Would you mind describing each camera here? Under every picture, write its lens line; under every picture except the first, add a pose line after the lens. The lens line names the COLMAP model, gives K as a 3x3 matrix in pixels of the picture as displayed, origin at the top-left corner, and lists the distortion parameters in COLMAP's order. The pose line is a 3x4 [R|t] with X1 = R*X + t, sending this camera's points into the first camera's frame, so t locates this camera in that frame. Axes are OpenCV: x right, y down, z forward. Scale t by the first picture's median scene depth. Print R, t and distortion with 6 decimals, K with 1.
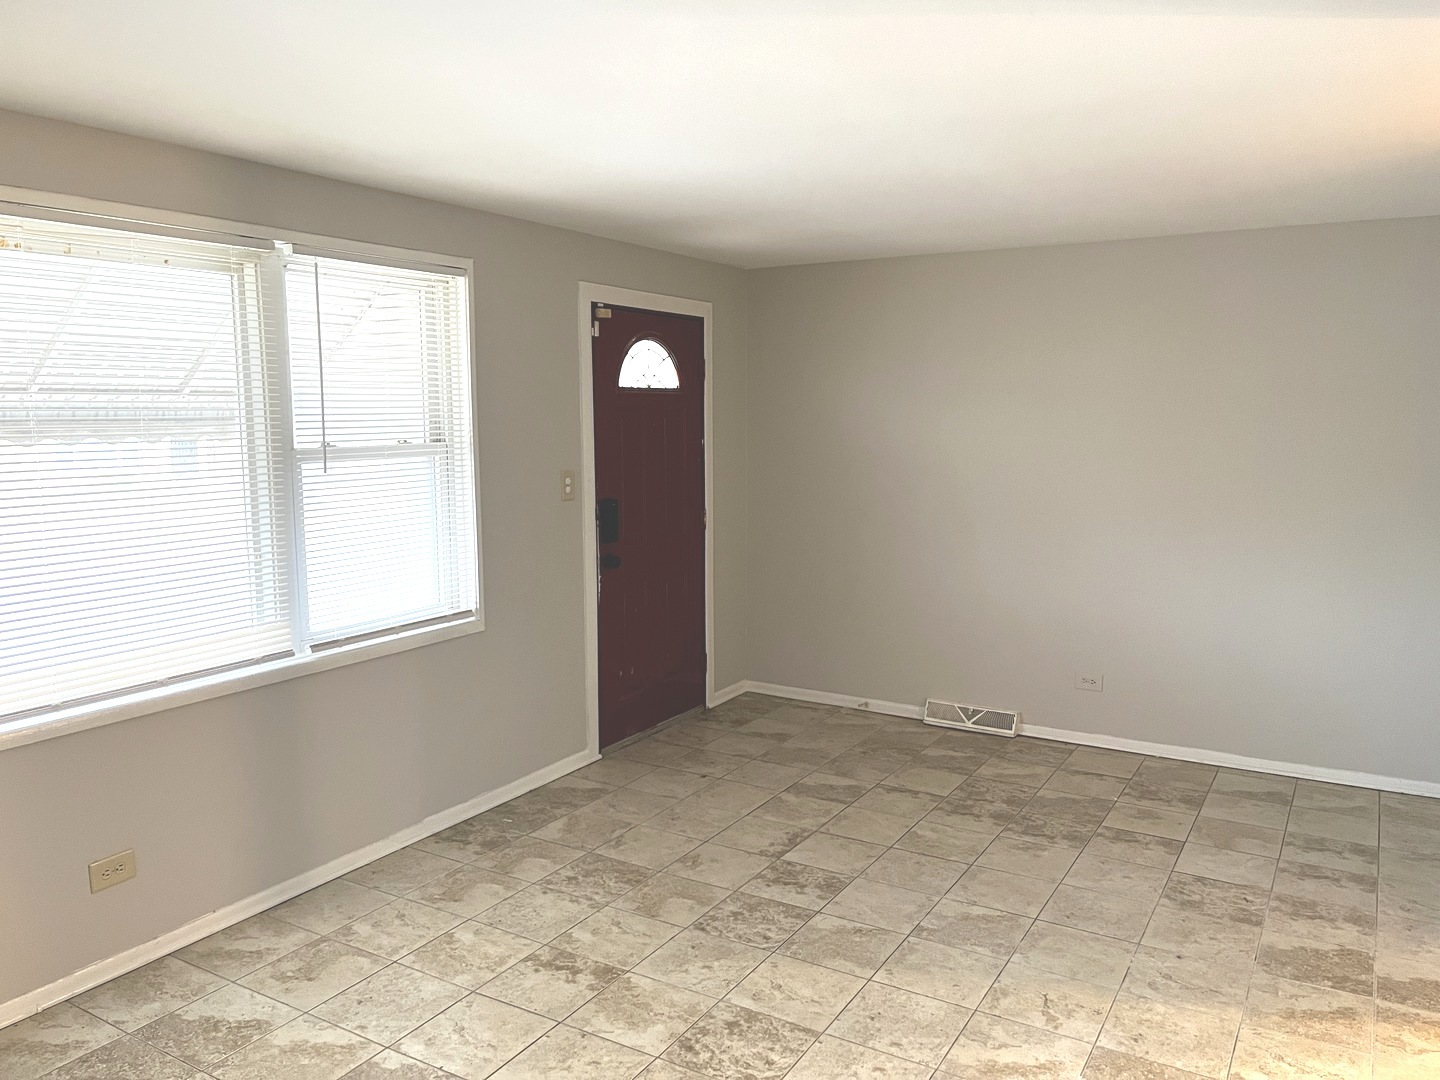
lens RADIAL K [[1086.5, 0, 719.8], [0, 1086.5, 541.2], [0, 0, 1]] dist [0.033973, -0.019490]
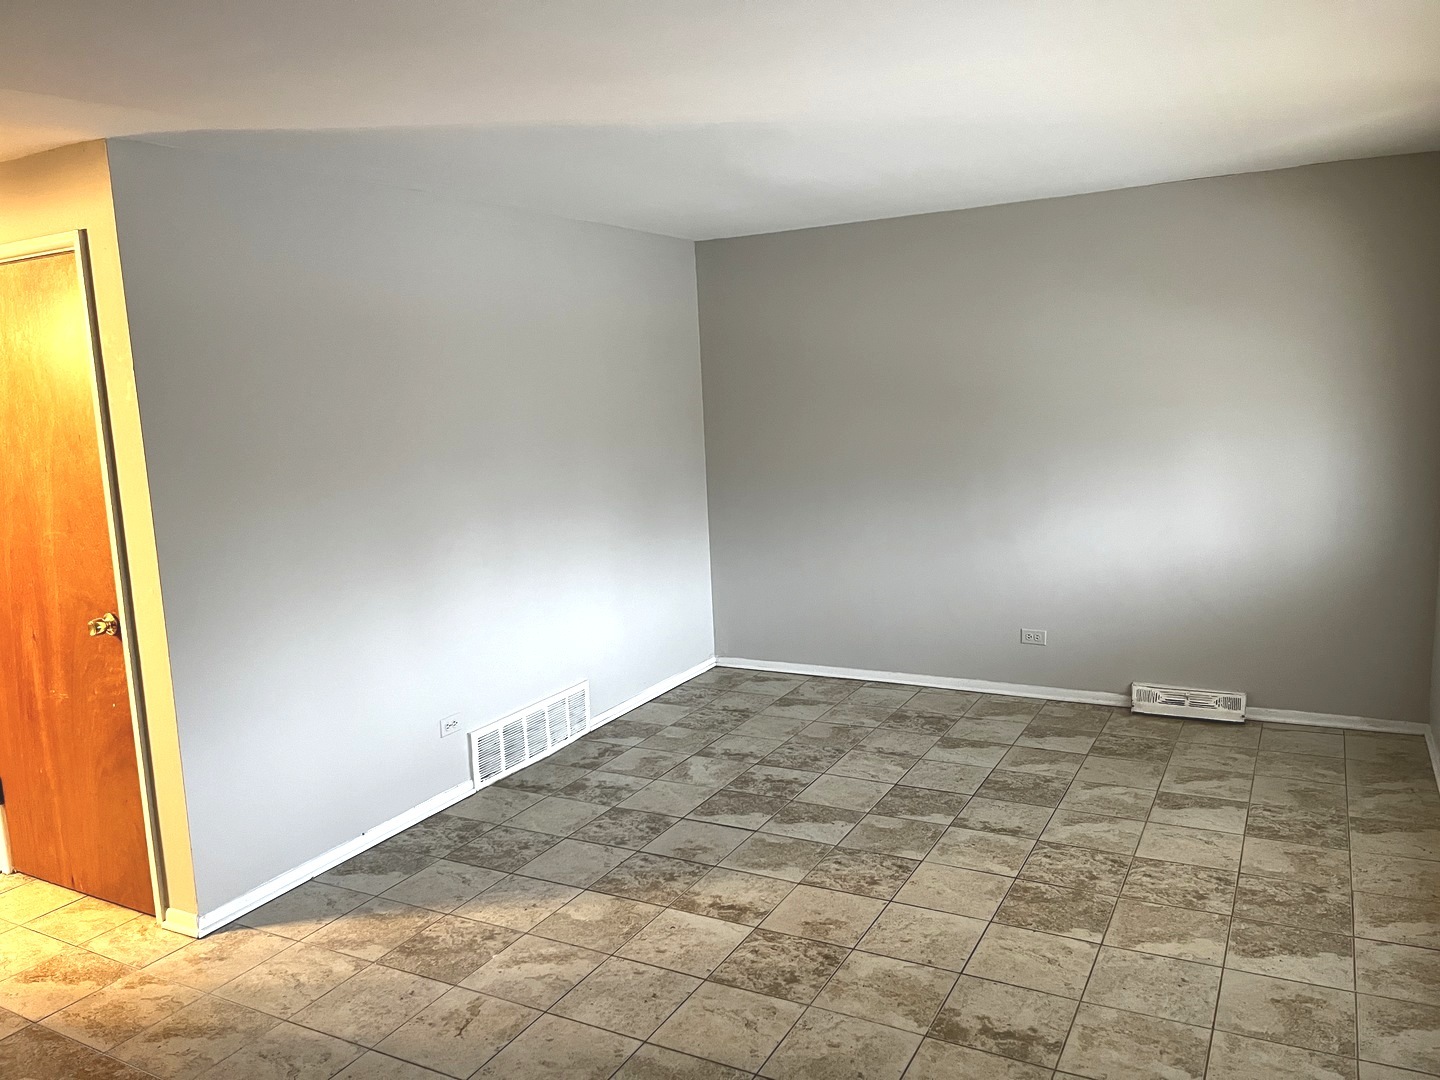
lens RADIAL K [[1086.5, 0, 719.1], [0, 1086.5, 539.1], [0, 0, 1]] dist [0.033973, -0.019490]
pose [[-0.998040, 0.052246, -0.034454, 0.092960], [0.041342, 0.963698, 0.263776, -0.227731], [0.046984, 0.261834, -0.963968, 1.858526]]
